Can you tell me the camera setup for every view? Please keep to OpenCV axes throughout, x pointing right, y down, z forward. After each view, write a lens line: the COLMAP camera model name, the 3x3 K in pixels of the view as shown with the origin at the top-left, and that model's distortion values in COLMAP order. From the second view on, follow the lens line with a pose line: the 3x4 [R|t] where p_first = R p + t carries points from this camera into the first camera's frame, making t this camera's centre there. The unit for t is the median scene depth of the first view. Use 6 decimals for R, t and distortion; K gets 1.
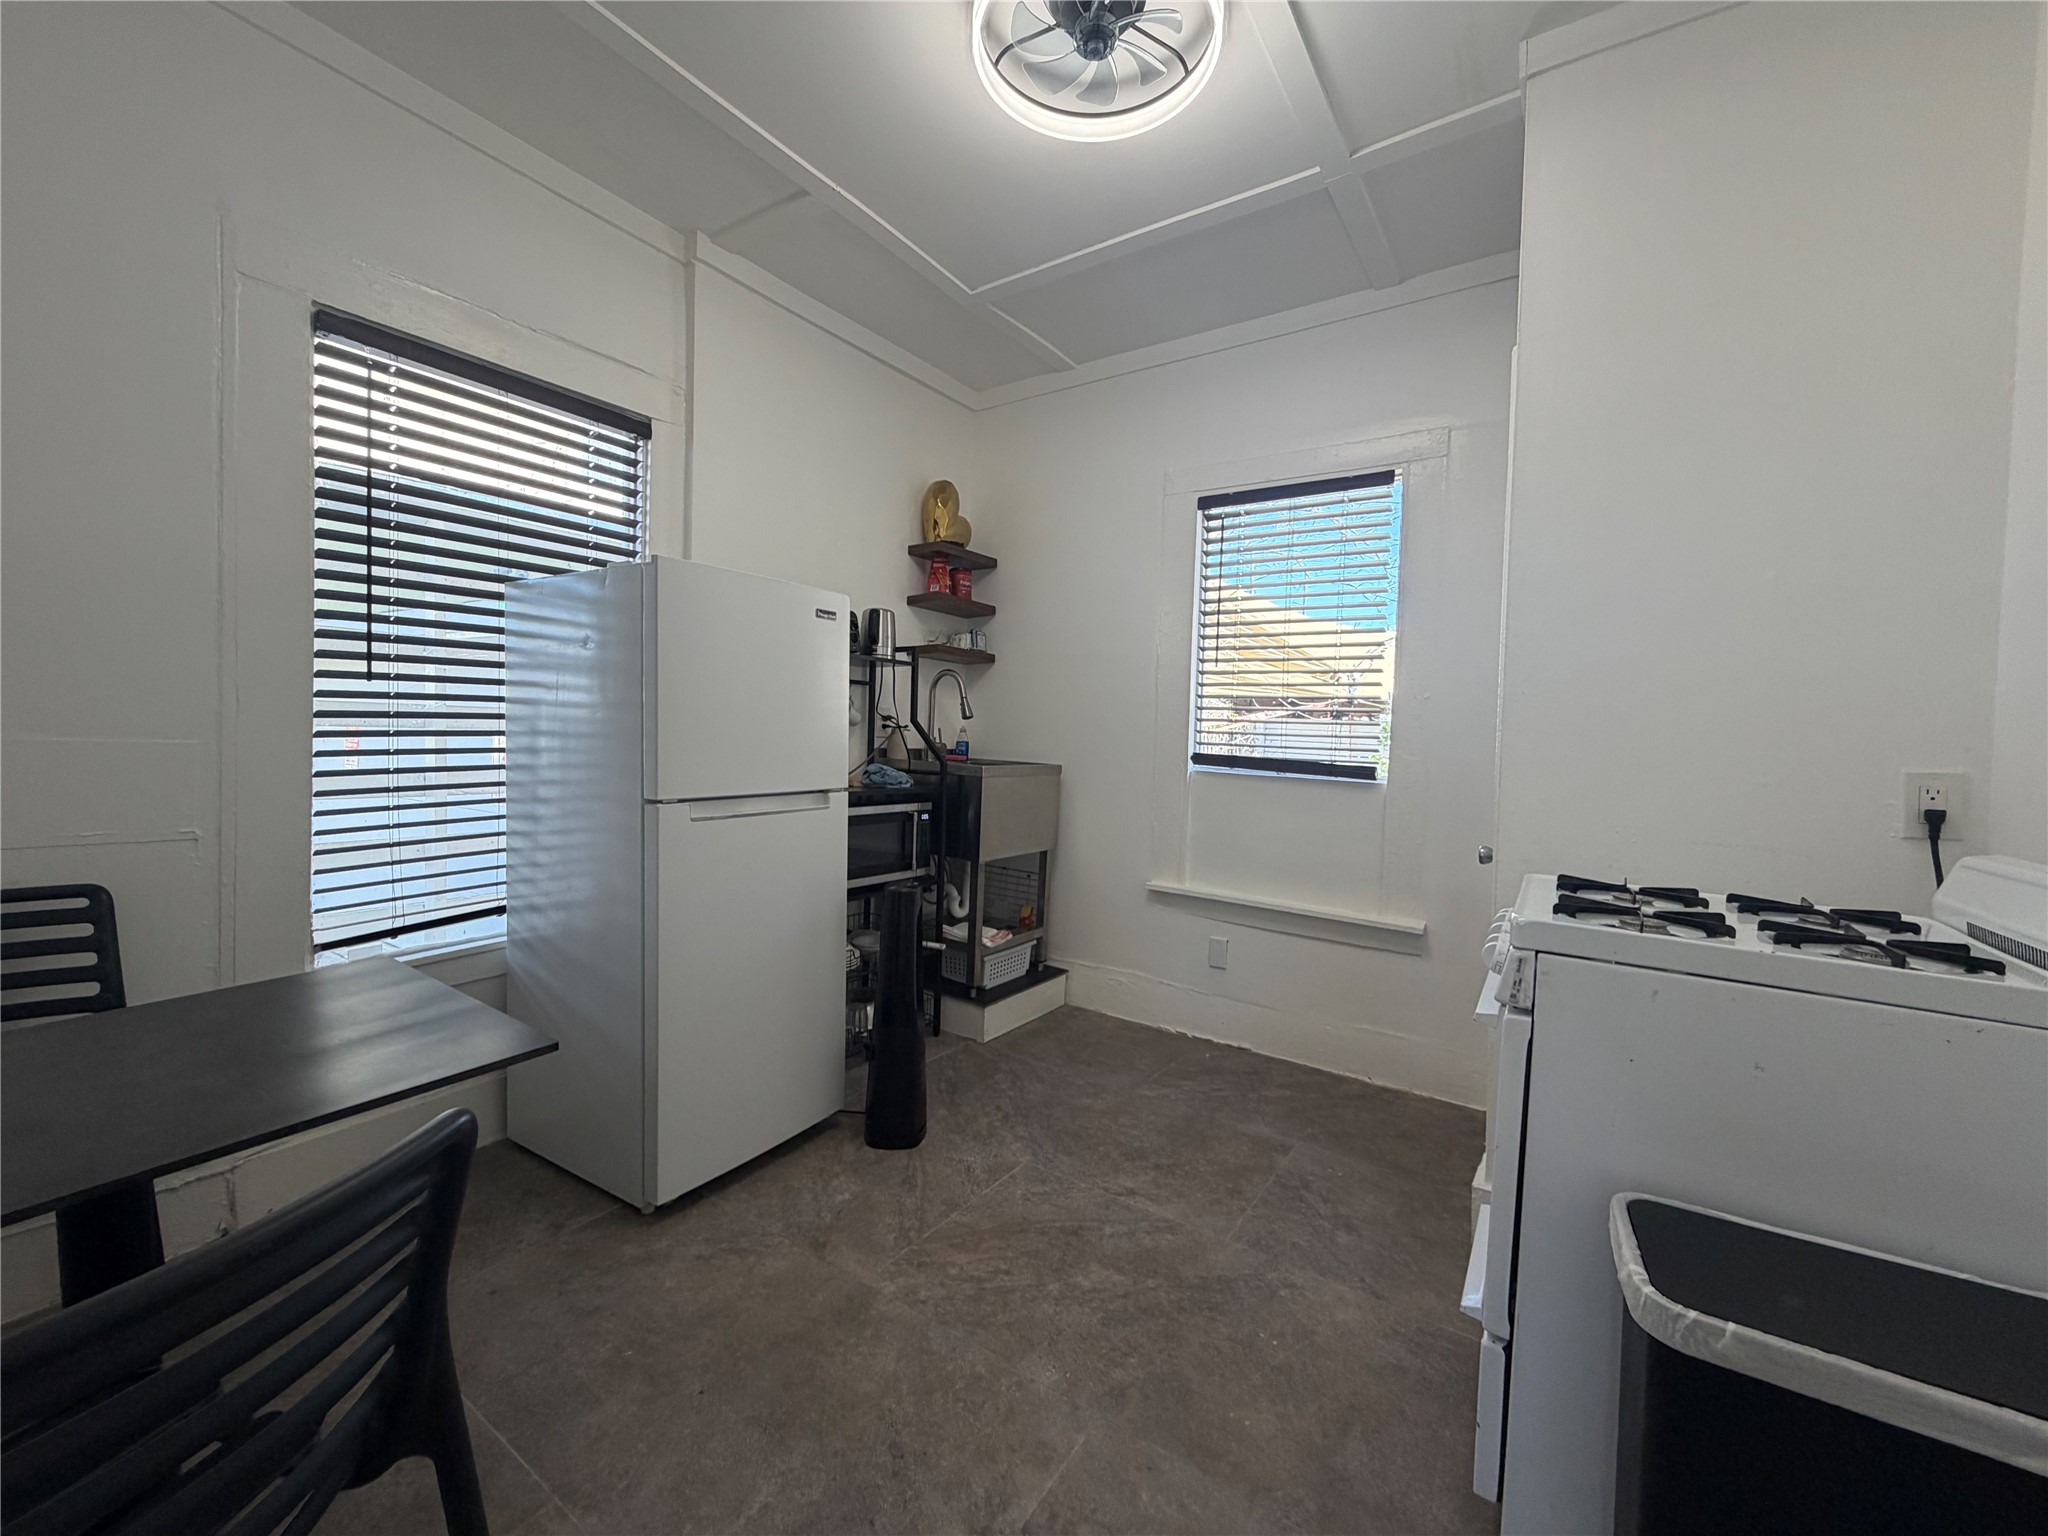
lens RADIAL K [[818.1, 0, 1020.4], [0, 818.1, 774.2], [0, 0, 1]] dist [-0.001056, -0.000277]
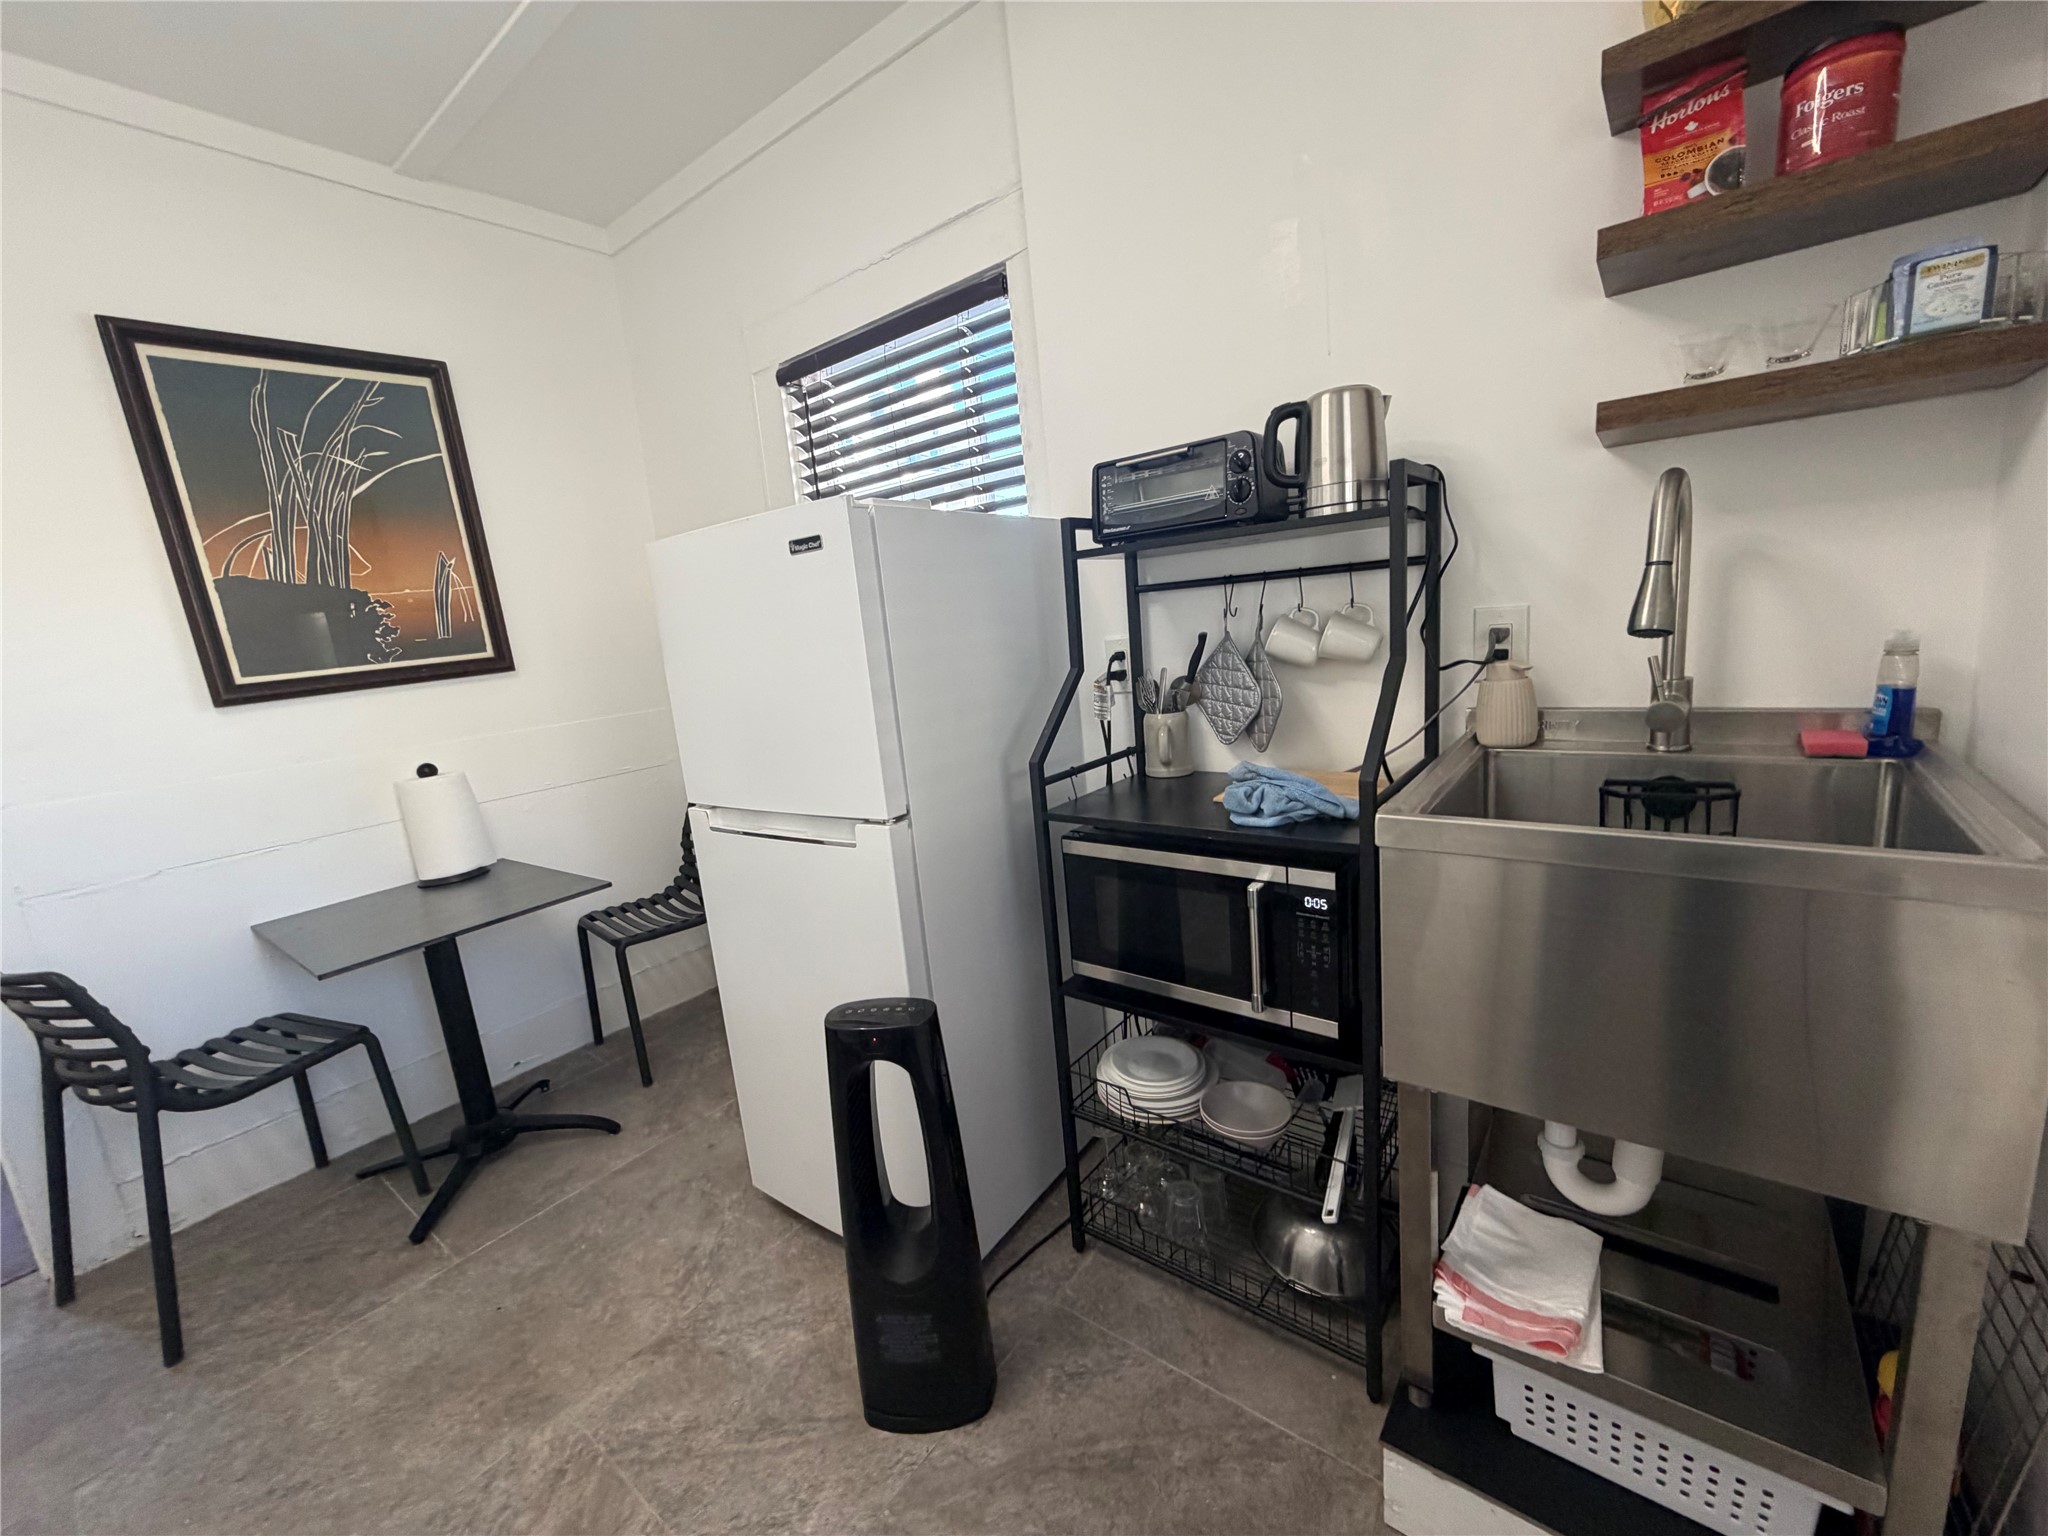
lens RADIAL K [[818.1, 0, 1022.1], [0, 818.1, 766.6], [0, 0, 1]] dist [-0.001056, -0.000277]
pose [[-0.065572, 0.160523, -0.984852, 0.612101], [0.044665, 0.986459, 0.157811, -0.183671], [0.996848, -0.033641, -0.071854, 1.876101]]
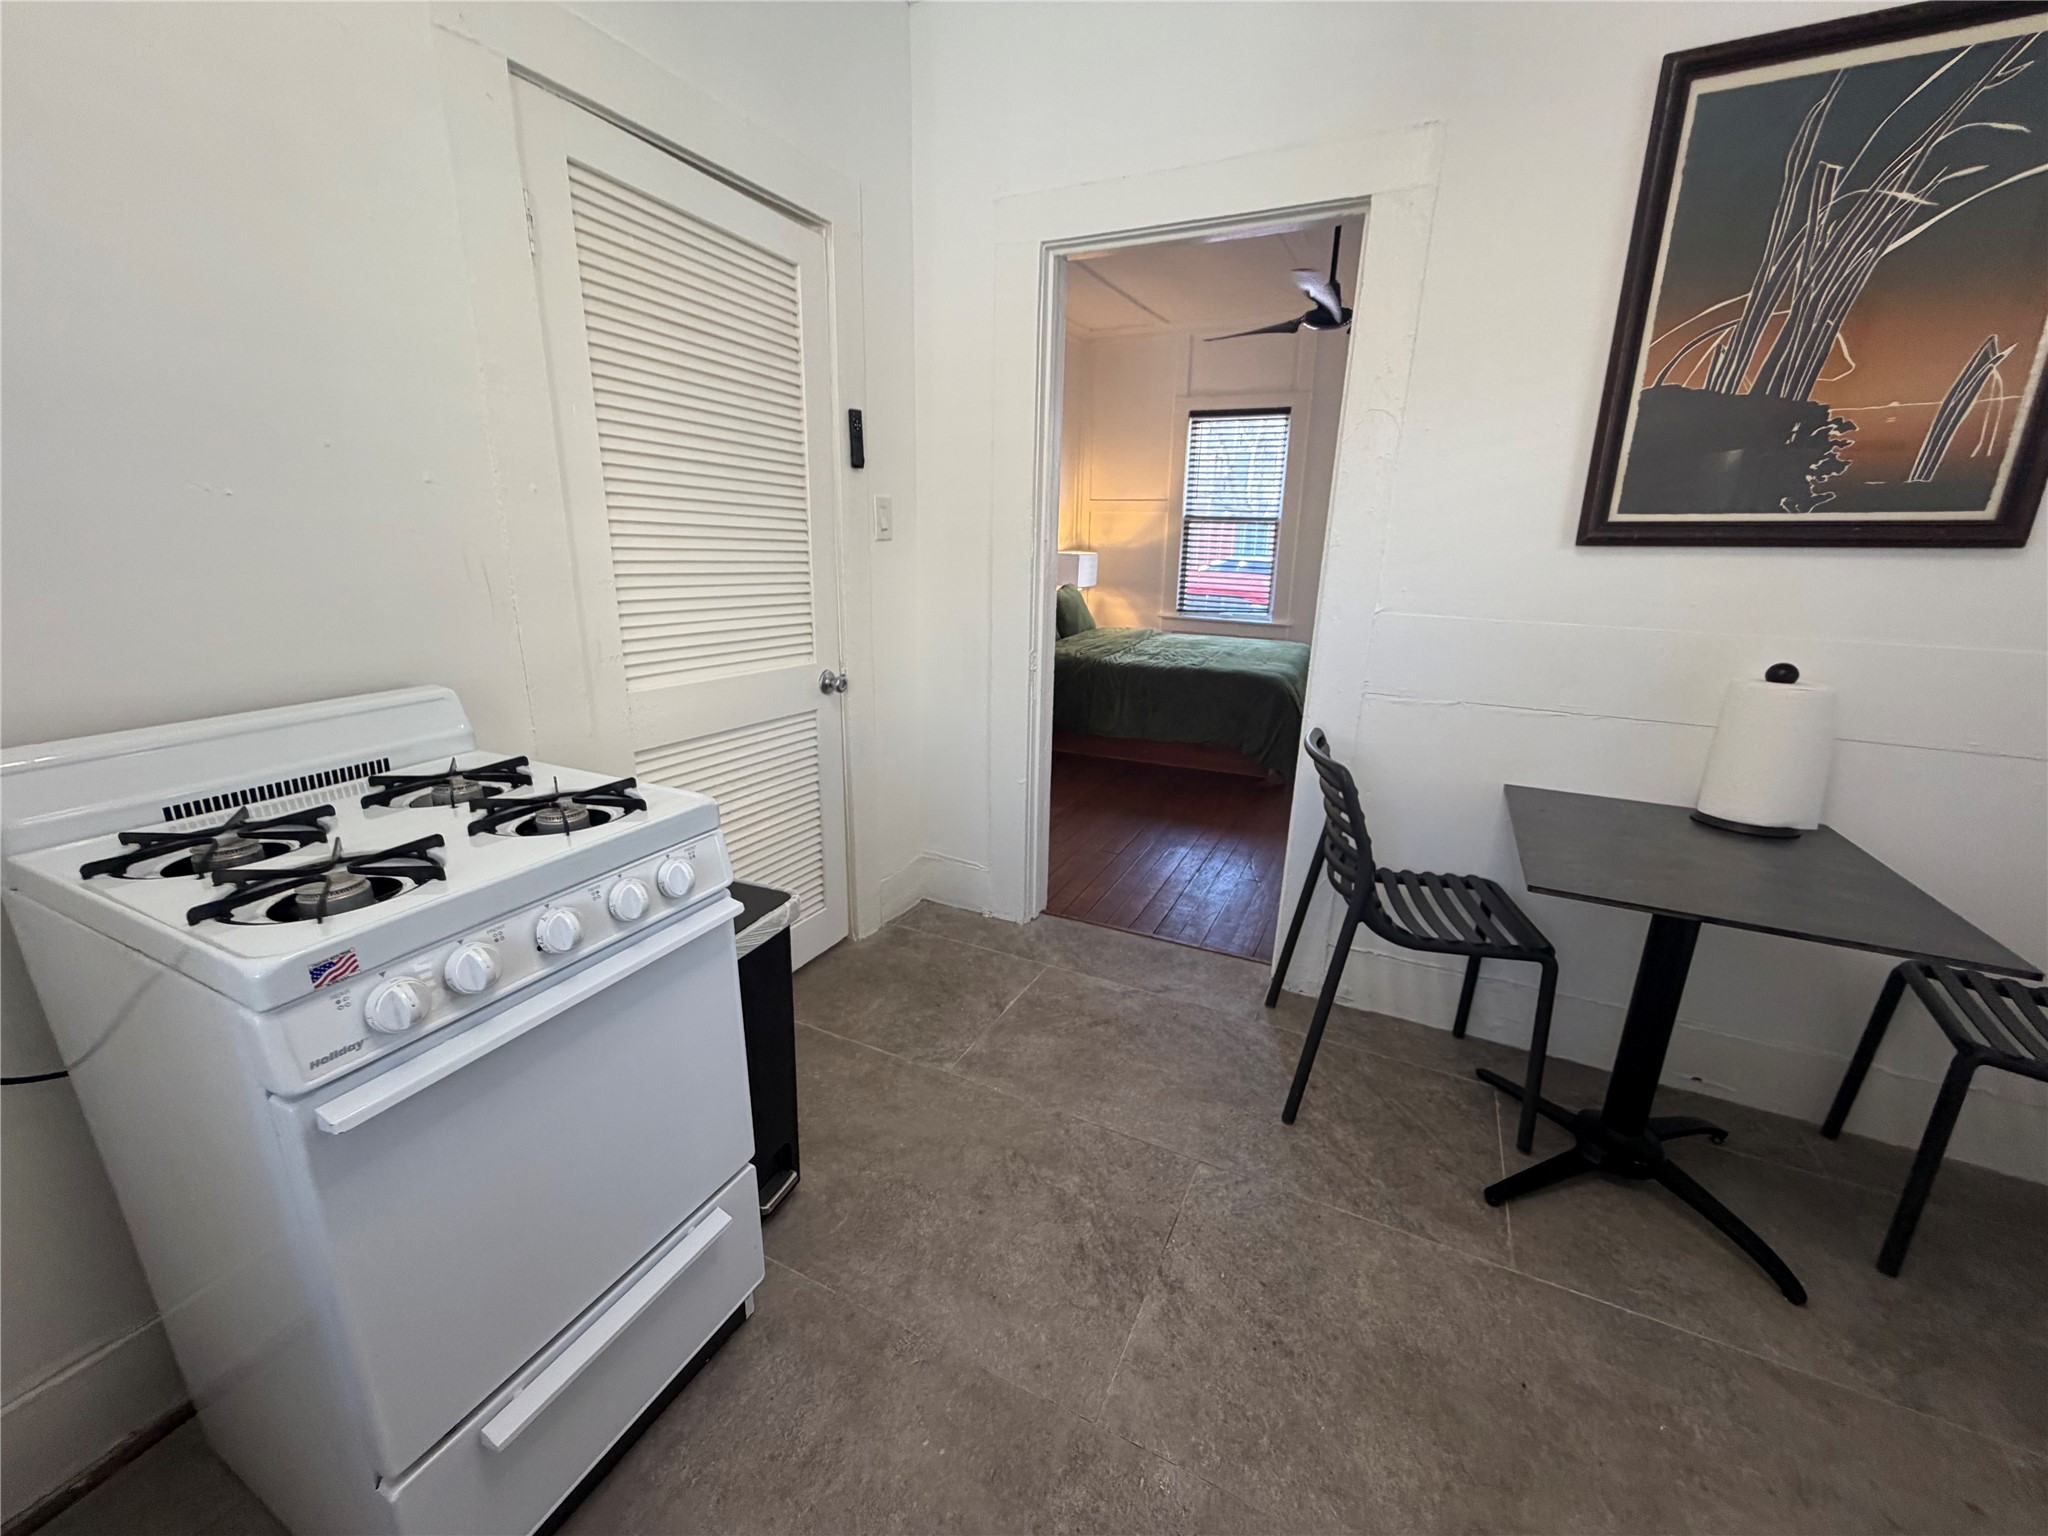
lens RADIAL K [[818.1, 0, 1013.8], [0, 818.1, 770.1], [0, 0, 1]] dist [-0.001056, -0.000277]
pose [[-0.990882, -0.009454, -0.134400, 0.303480], [-0.053241, 0.943823, 0.326133, -0.160449], [0.123766, 0.330315, -0.935721, 1.554370]]
